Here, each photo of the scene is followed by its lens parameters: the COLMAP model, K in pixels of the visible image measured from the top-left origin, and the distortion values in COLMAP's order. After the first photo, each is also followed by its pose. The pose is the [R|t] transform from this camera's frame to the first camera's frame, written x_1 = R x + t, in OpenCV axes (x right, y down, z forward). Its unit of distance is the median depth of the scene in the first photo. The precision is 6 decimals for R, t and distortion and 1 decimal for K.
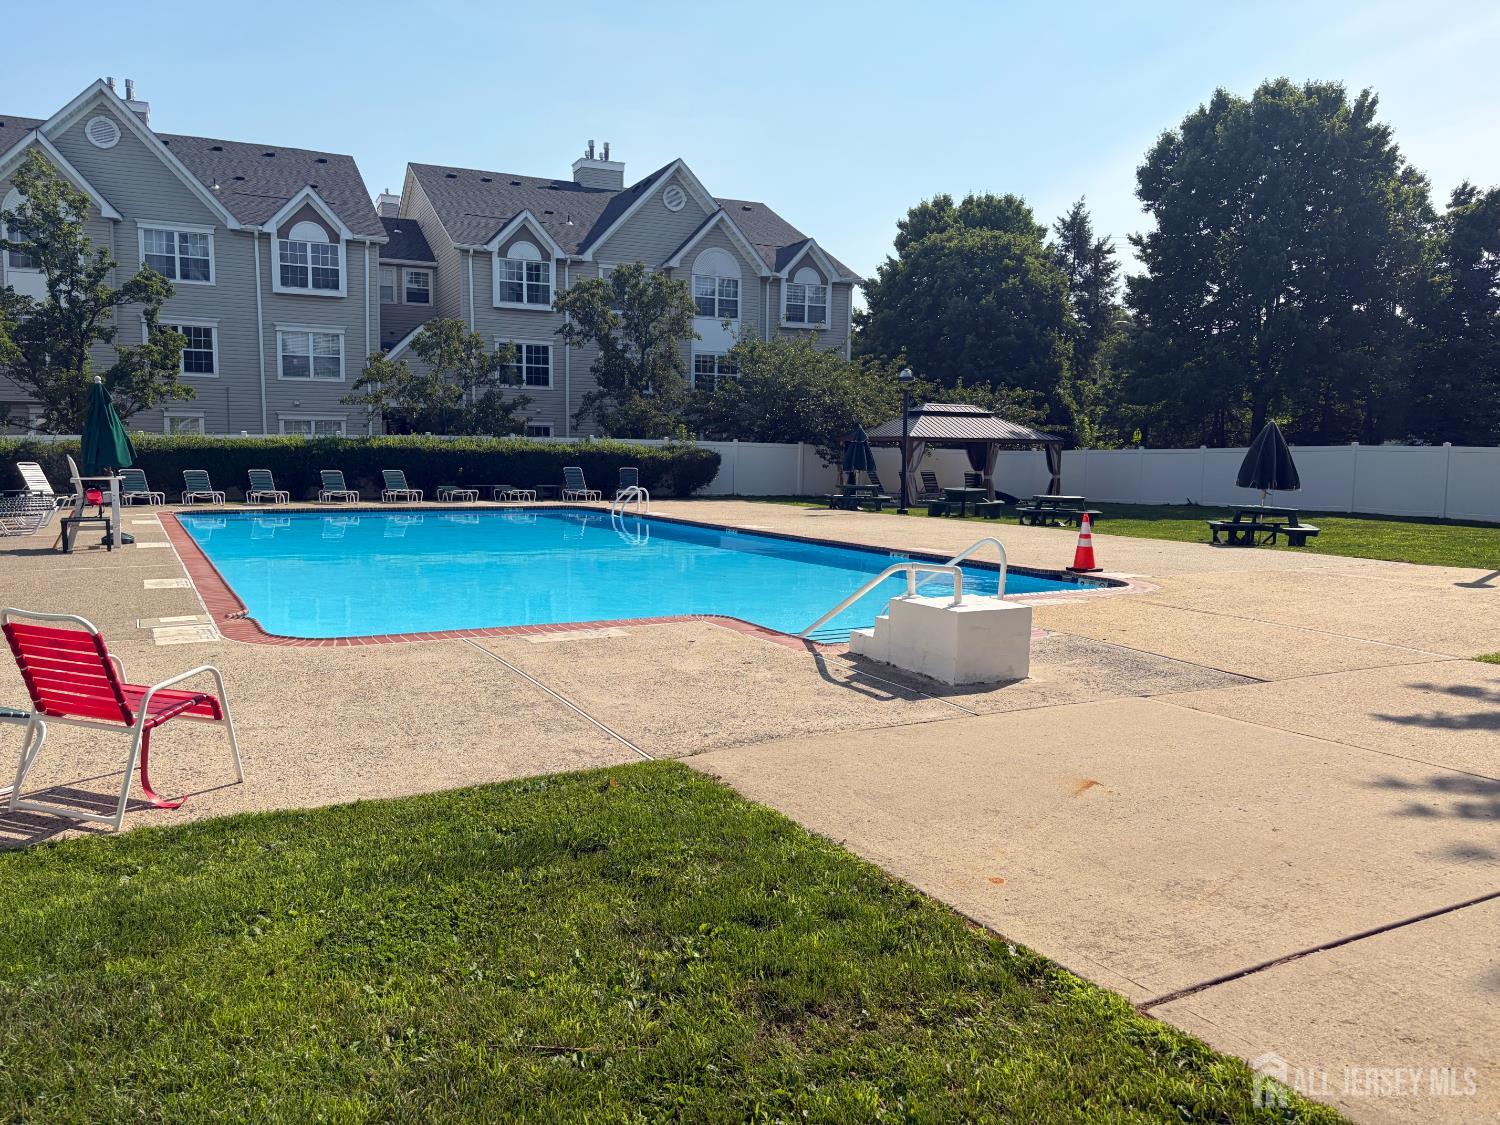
lens RADIAL K [[1156.5, 0, 744.4], [0, 1156.5, 560.3], [0, 0, 1]] dist [0.030900, -0.021379]
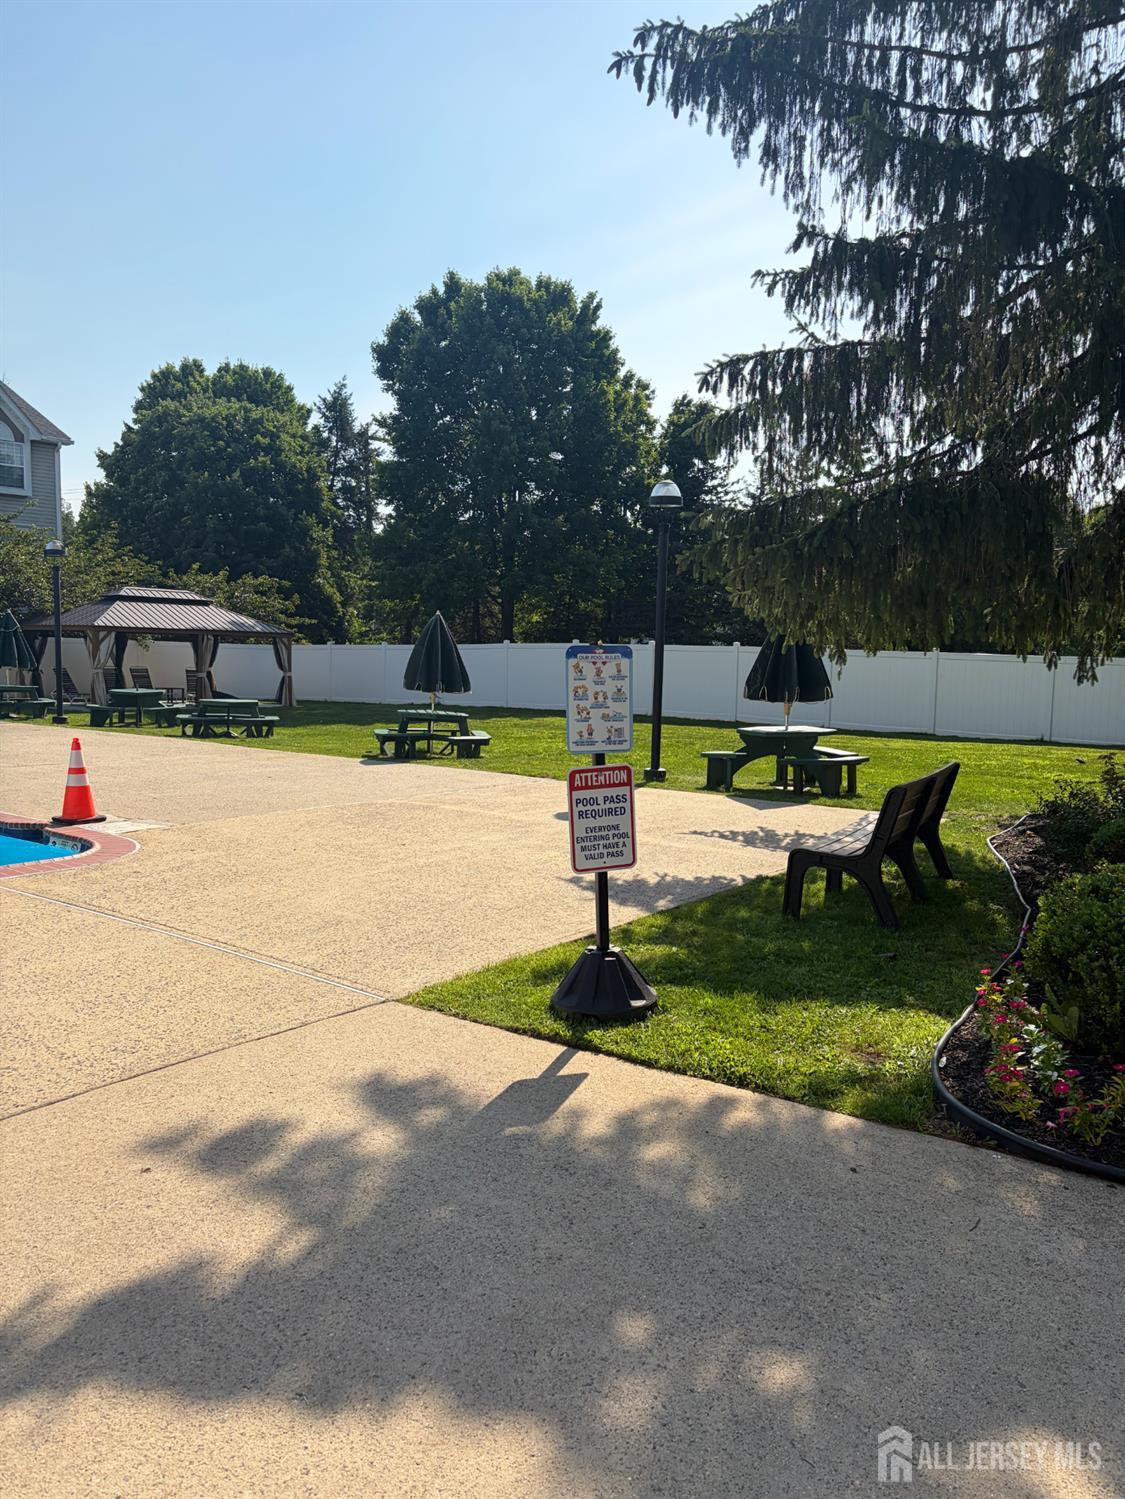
lens RADIAL K [[1155.7, 0, 559.1], [0, 1155.7, 749.7], [0, 0, 1]] dist [0.030900, -0.021379]
pose [[0.919399, -0.027544, 0.392360, 0.138480], [0.028759, 0.999582, 0.002783, -0.012968], [-0.392273, 0.008726, 0.919807, 0.121976]]
